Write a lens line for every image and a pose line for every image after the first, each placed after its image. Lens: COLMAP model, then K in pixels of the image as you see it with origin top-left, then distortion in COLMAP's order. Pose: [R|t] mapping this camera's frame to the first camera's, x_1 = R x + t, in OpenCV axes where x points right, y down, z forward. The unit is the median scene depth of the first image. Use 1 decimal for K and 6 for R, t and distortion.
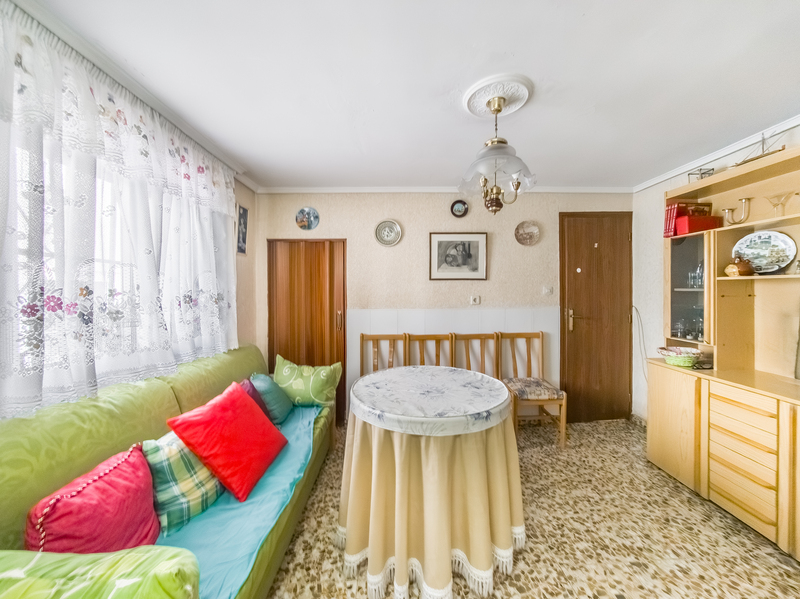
lens RADIAL K [[299.4, 0, 399.2], [0, 299.4, 290.3], [0, 0, 1]] dist [-0.000231, 0.000001]
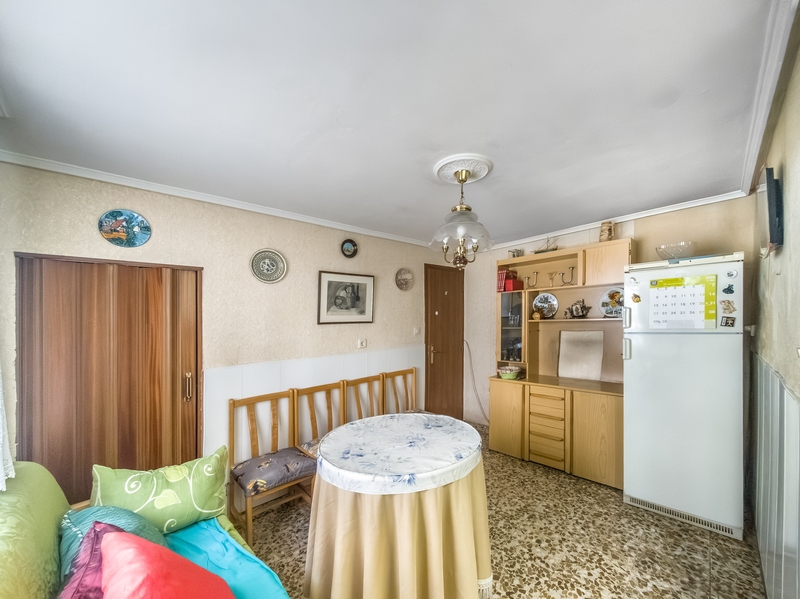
lens RADIAL K [[314.5, 0, 419.1], [0, 314.5, 325.7], [0, 0, 1]] dist [-0.000848, -0.000024]
pose [[0.715395, -0.028623, 0.698134, -0.344462], [0.030042, 0.999497, 0.010194, -0.031497], [-0.698075, 0.013680, 0.715894, 0.137189]]
